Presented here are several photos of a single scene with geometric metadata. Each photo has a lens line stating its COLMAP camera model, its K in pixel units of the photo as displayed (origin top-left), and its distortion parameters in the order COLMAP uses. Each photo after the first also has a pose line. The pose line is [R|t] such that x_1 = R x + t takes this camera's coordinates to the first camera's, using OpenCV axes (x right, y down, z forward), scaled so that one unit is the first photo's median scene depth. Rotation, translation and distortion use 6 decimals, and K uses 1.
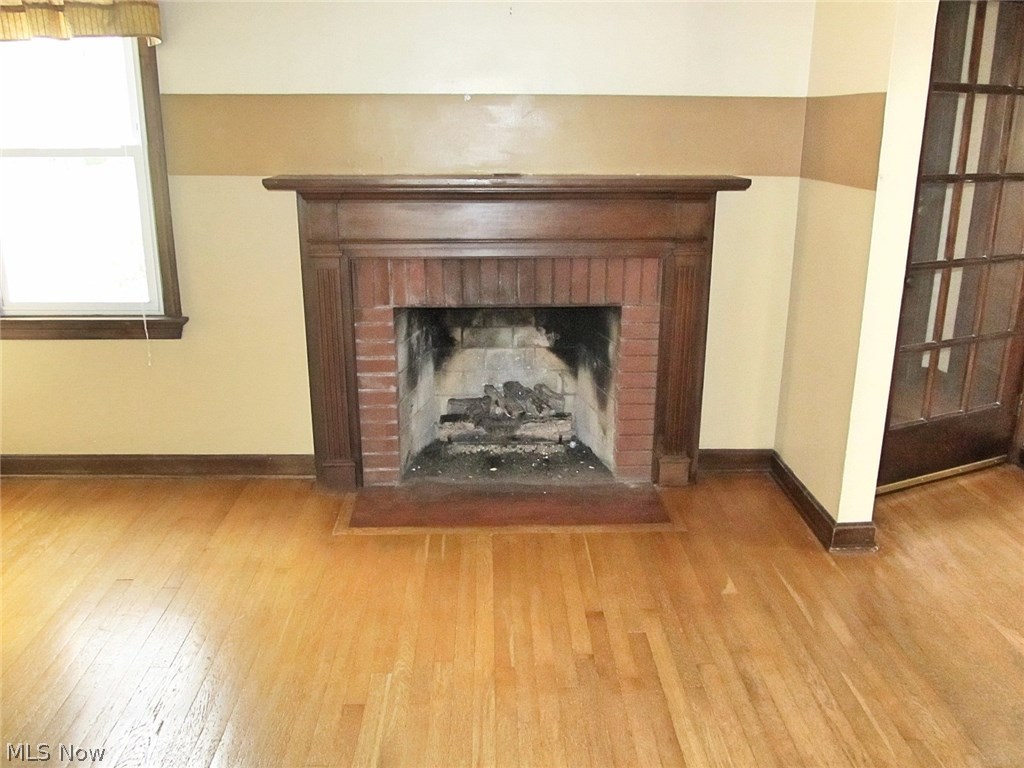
lens RADIAL K [[853.0, 0, 512.0], [0, 853.0, 384.0], [0, 0, 1]] dist [-0.061689, 0.003948]
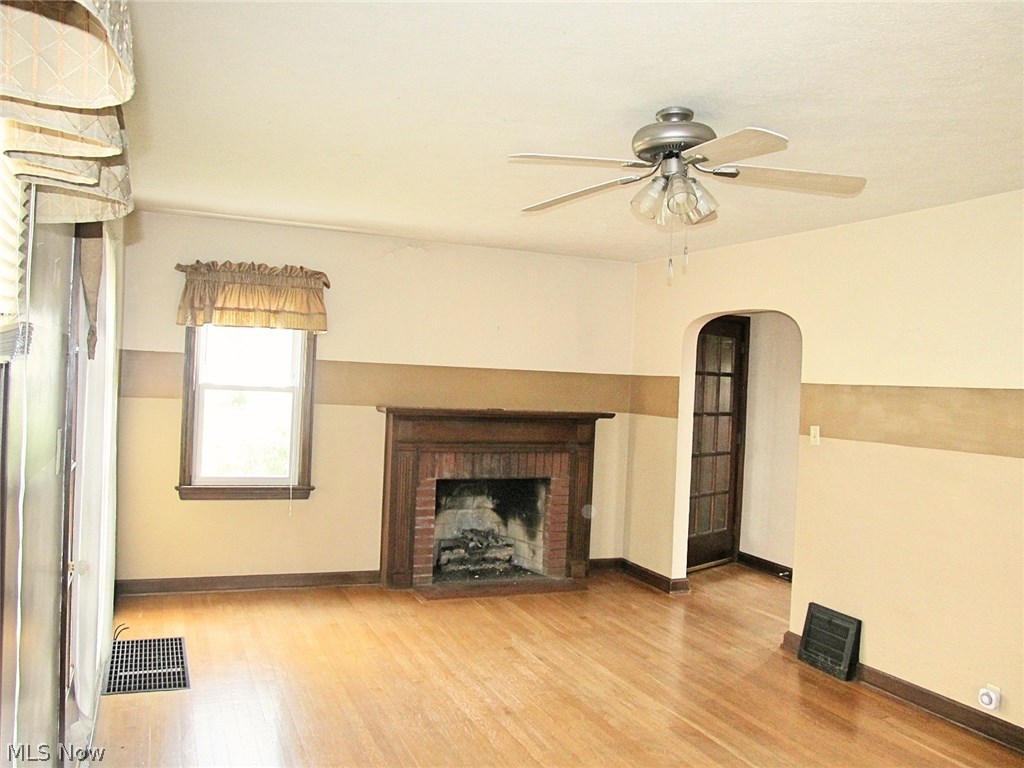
lens RADIAL K [[853.0, 0, 512.0], [0, 853.0, 384.0], [0, 0, 1]] dist [-0.061689, 0.003948]
pose [[0.933624, 0.033670, 0.356670, -0.625829], [0.066628, 0.961886, -0.265208, 0.201071], [-0.352005, 0.271369, 0.895797, -0.714769]]
